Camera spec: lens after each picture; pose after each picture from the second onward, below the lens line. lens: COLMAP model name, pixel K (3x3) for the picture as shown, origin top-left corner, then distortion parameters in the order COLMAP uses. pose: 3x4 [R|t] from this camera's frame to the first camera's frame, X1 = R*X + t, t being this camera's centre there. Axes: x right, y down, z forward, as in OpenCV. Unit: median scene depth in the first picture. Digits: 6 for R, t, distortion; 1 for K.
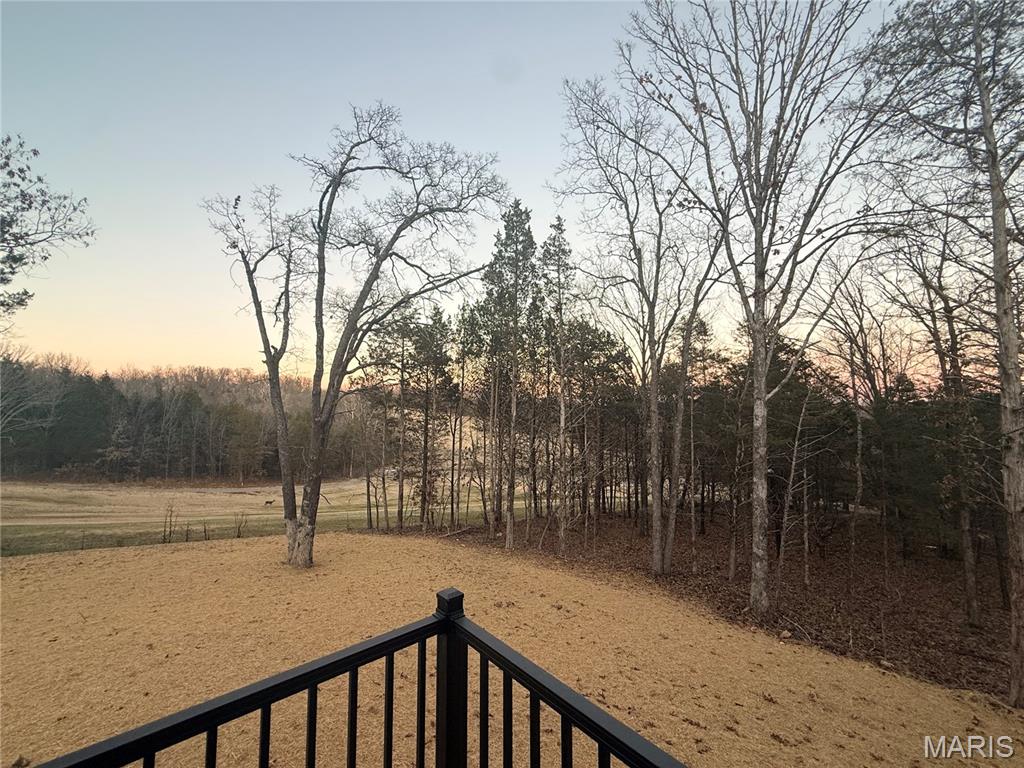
lens RADIAL K [[409.2, 0, 507.9], [0, 409.2, 385.5], [0, 0, 1]] dist [0.001638, 0.000130]
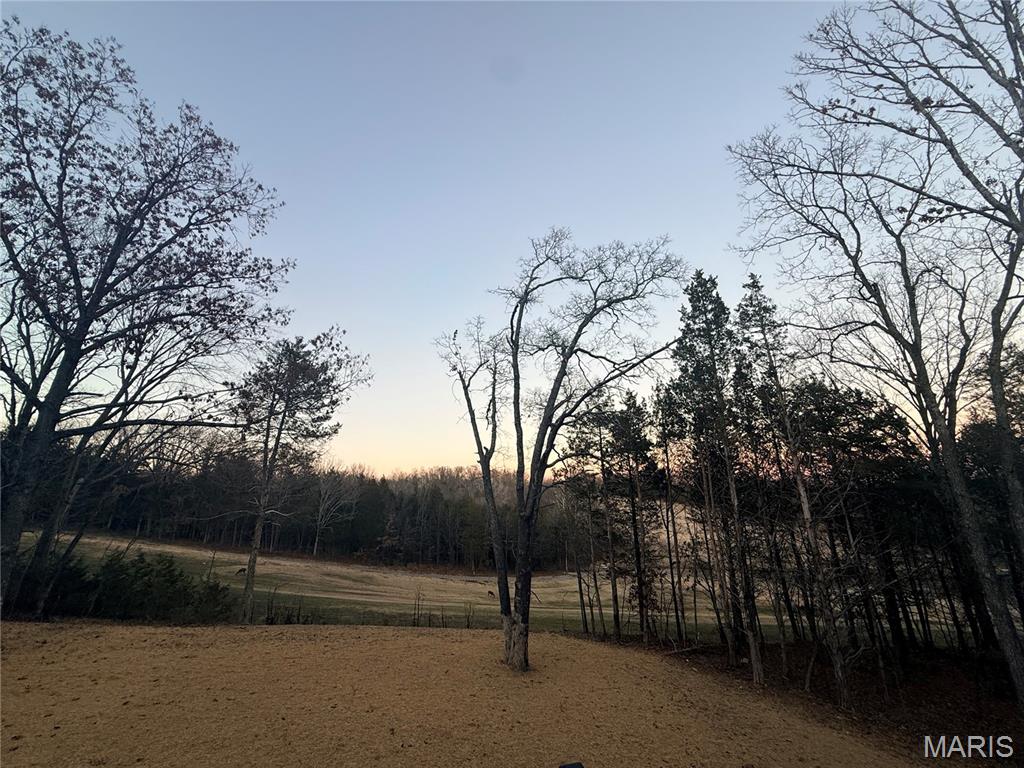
lens RADIAL K [[409.2, 0, 507.9], [0, 409.2, 385.5], [0, 0, 1]] dist [0.001638, 0.000130]
pose [[0.880695, -0.153309, -0.448188, 0.018018], [0.056699, 0.973492, -0.221582, -0.005396], [0.470278, 0.169735, 0.866042, 0.007859]]
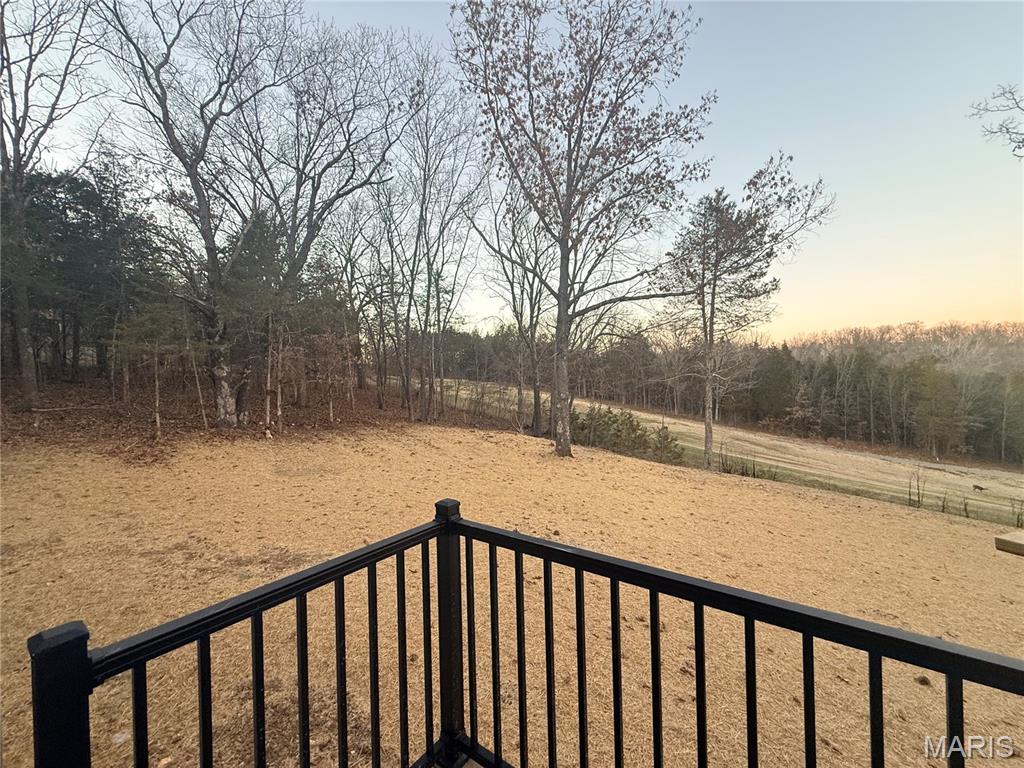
lens RADIAL K [[408.8, 0, 506.7], [0, 408.8, 384.9], [0, 0, 1]] dist [0.000125, -0.000389]
pose [[0.212961, -0.000783, -0.977060, -0.117679], [0.085172, 0.996208, 0.017766, 0.002645], [0.973341, -0.087002, 0.212220, -0.088107]]
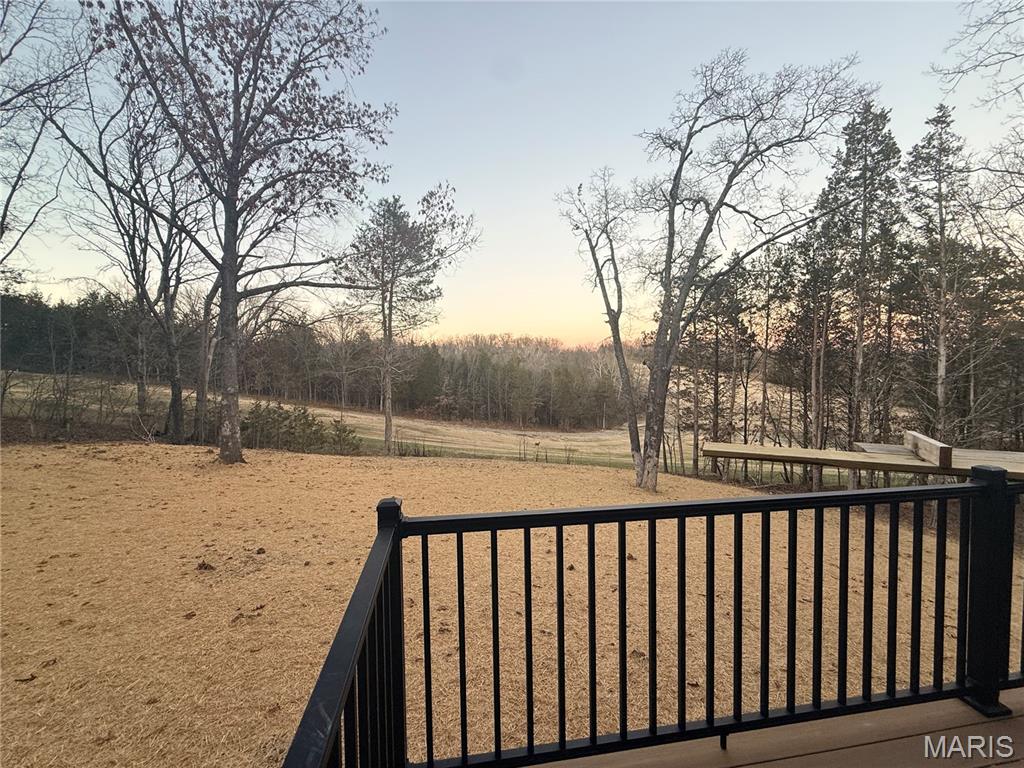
lens RADIAL K [[407.6, 0, 512.0], [0, 407.6, 384.0], [0, 0, 1]] dist [-0.002643, 0.000412]
pose [[0.846024, 0.005389, -0.533118, -0.149236], [0.049656, 0.994806, 0.088857, 0.002146], [0.530828, -0.101648, 0.841362, -0.130154]]
